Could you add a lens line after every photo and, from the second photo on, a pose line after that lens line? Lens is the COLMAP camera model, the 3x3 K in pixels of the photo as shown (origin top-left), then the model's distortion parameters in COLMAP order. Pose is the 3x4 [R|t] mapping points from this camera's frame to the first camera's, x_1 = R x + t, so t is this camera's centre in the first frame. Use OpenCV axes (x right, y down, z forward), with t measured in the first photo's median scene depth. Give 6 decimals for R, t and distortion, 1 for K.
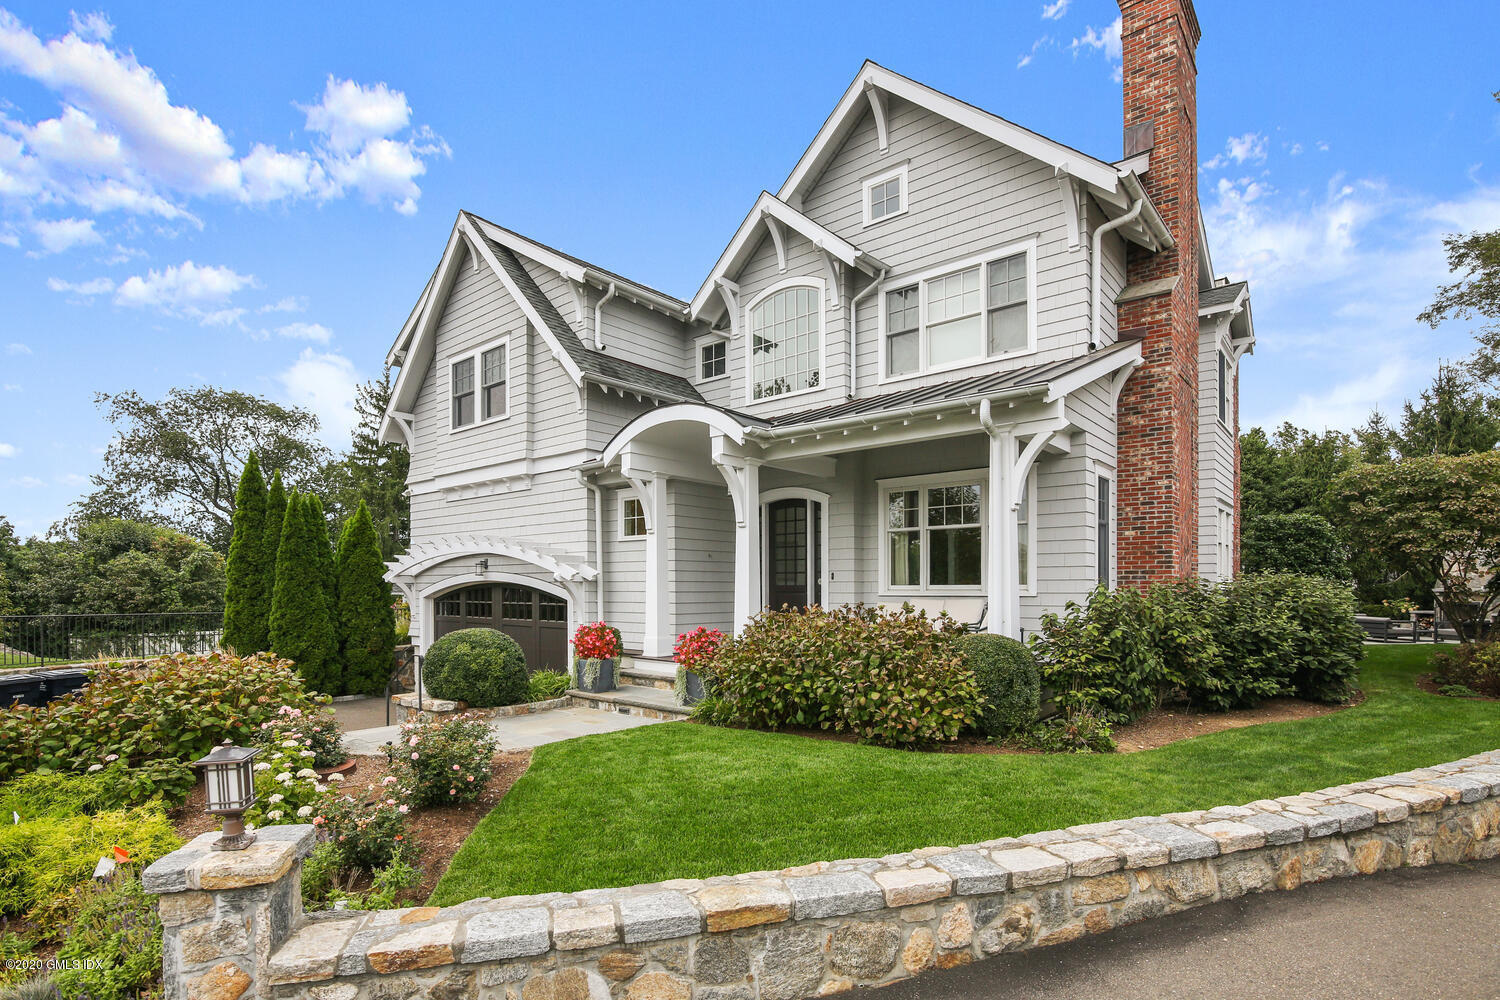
lens RADIAL K [[707.8, 0, 749.4], [0, 707.8, 580.6], [0, 0, 1]] dist [0.001357, -0.000060]
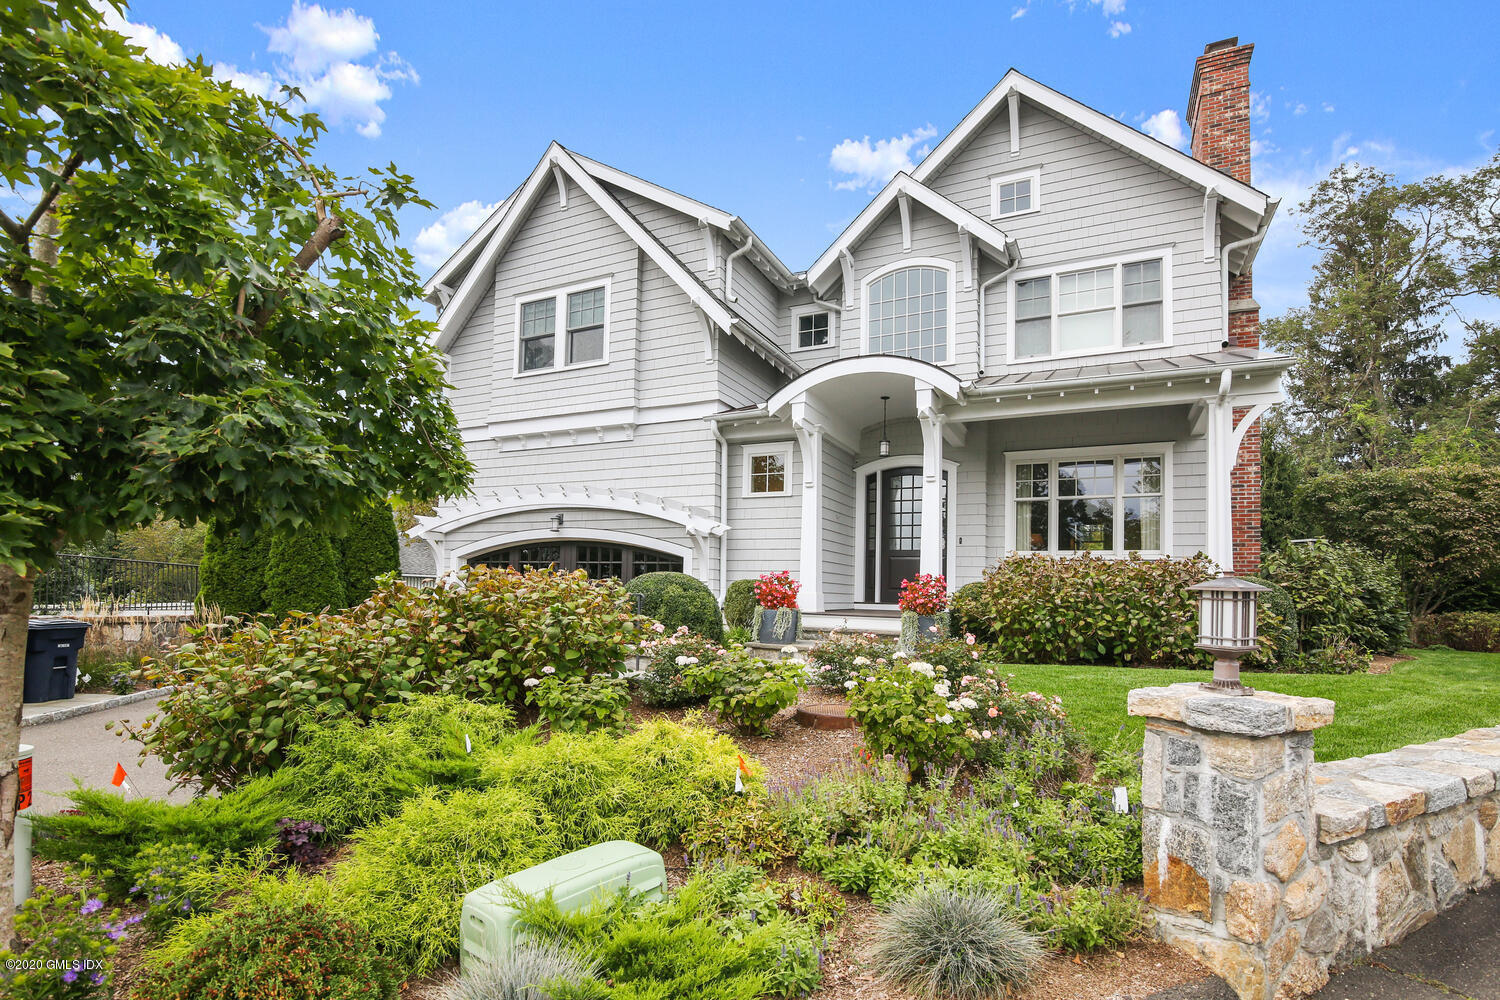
lens RADIAL K [[693.5, 0, 751.6], [0, 693.5, 561.8], [0, 0, 1]] dist [0.000050, 0.000209]
pose [[0.970065, 0.039077, 0.239682, -0.431545], [-0.029964, 0.998687, -0.041553, 0.077170], [-0.240991, 0.033127, 0.969962, 0.081512]]
